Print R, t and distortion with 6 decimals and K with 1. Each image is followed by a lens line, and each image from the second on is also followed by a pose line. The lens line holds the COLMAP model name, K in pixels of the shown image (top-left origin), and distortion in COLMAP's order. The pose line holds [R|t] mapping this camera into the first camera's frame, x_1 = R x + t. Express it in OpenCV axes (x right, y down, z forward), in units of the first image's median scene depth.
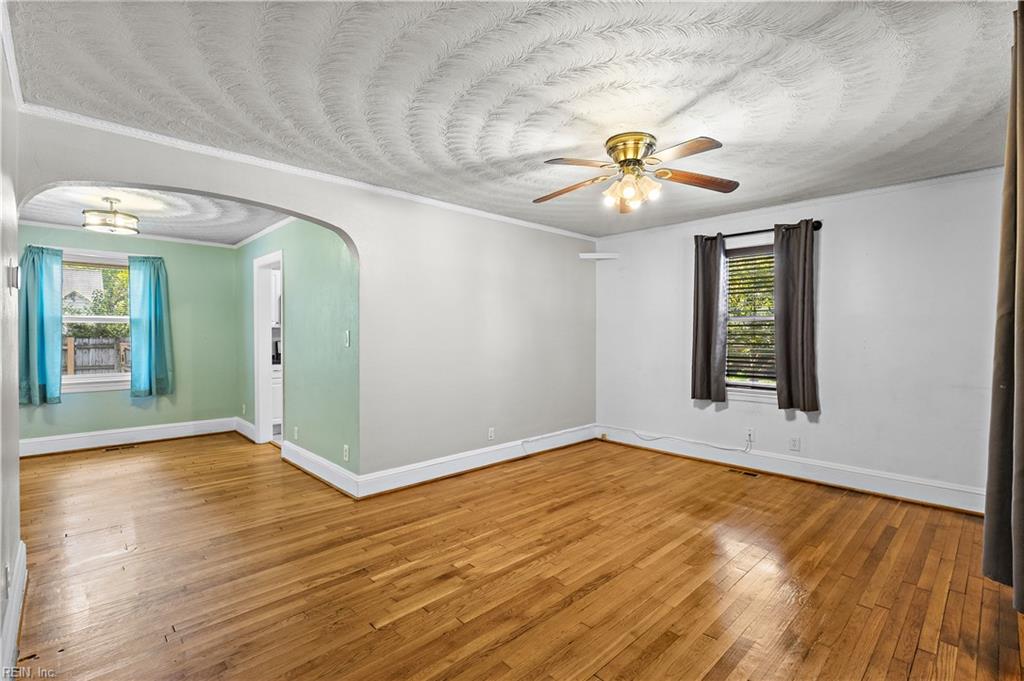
lens RADIAL K [[470.4, 0, 514.8], [0, 470.4, 341.2], [0, 0, 1]] dist [0.001570, -0.000137]
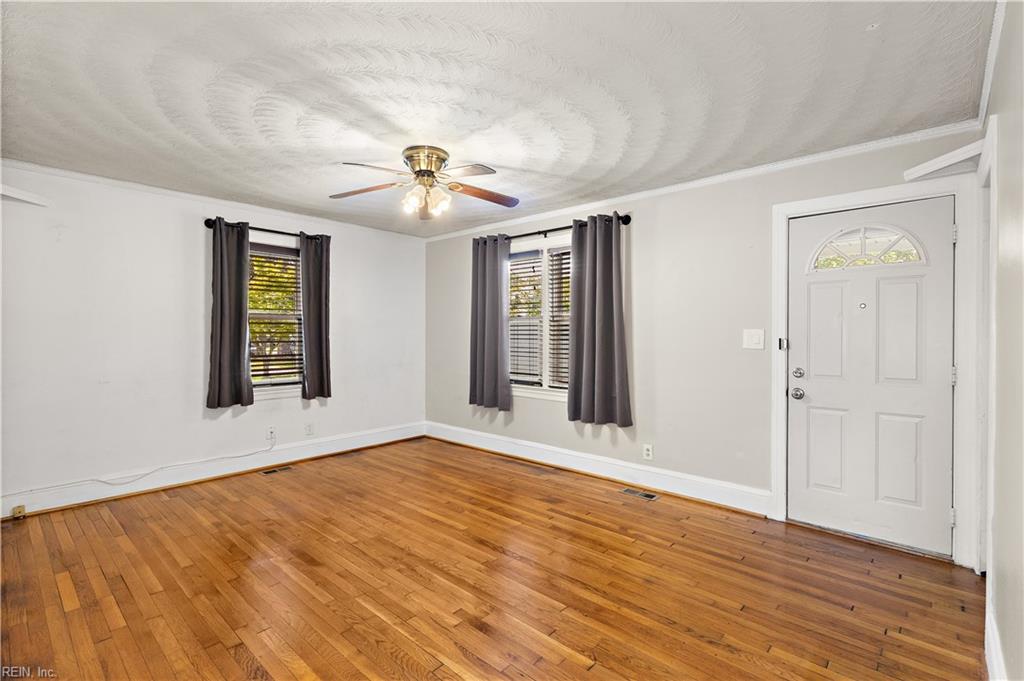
lens RADIAL K [[470.4, 0, 510.9], [0, 470.4, 340.3], [0, 0, 1]] dist [0.001570, -0.000137]
pose [[-0.062310, -0.018214, 0.997891, -0.541973], [0.015344, 0.999698, 0.019205, -0.008801], [-0.997939, 0.016509, -0.062011, 0.561935]]
